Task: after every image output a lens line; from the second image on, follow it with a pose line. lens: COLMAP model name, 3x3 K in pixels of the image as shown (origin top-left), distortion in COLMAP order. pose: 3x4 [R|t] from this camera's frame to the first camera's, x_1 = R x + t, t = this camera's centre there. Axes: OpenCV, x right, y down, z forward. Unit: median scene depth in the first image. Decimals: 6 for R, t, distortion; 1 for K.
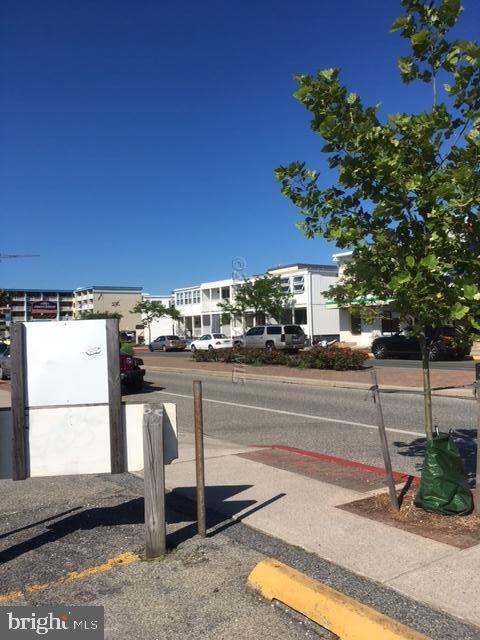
lens RADIAL K [[522.7, 0, 240.0], [0, 522.7, 320.0], [0, 0, 1]] dist [0.039789, -0.065842]
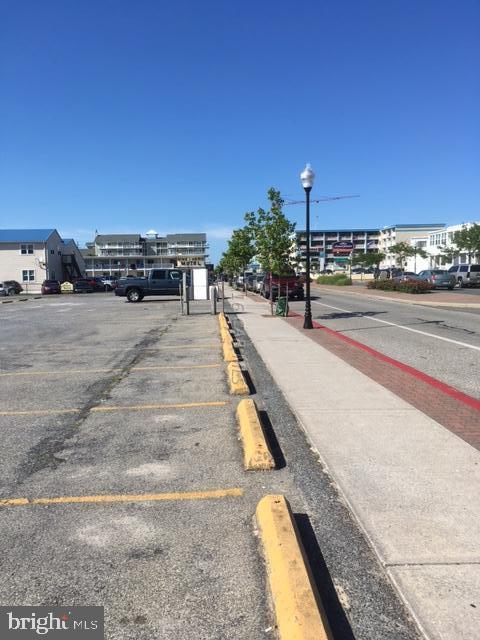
lens RADIAL K [[543.5, 0, 238.1], [0, 543.5, 327.8], [0, 0, 1]] dist [0.073941, -0.076407]
pose [[0.816718, 0.072050, -0.572521, 2.447785], [0.005074, 0.991239, 0.131983, -0.103712], [0.577014, -0.110698, 0.809197, -2.507261]]
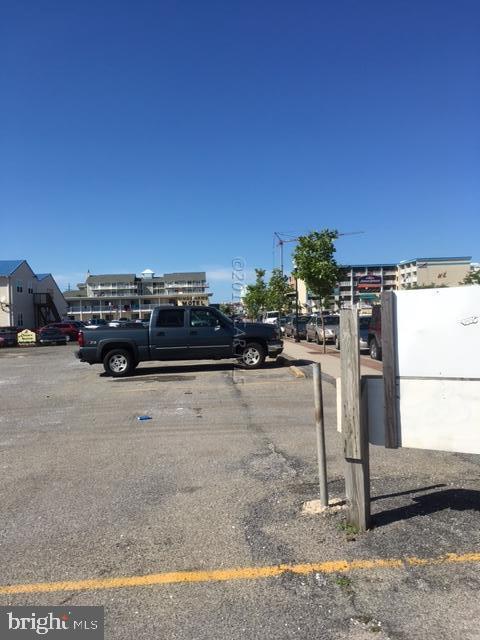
lens RADIAL K [[522.7, 0, 240.0], [0, 522.7, 320.0], [0, 0, 1]] dist [0.039789, -0.065842]
pose [[0.828092, 0.009496, -0.560511, -0.080285], [0.018737, 0.998829, 0.044603, 0.008132], [0.560279, -0.047438, 0.826945, 0.018126]]
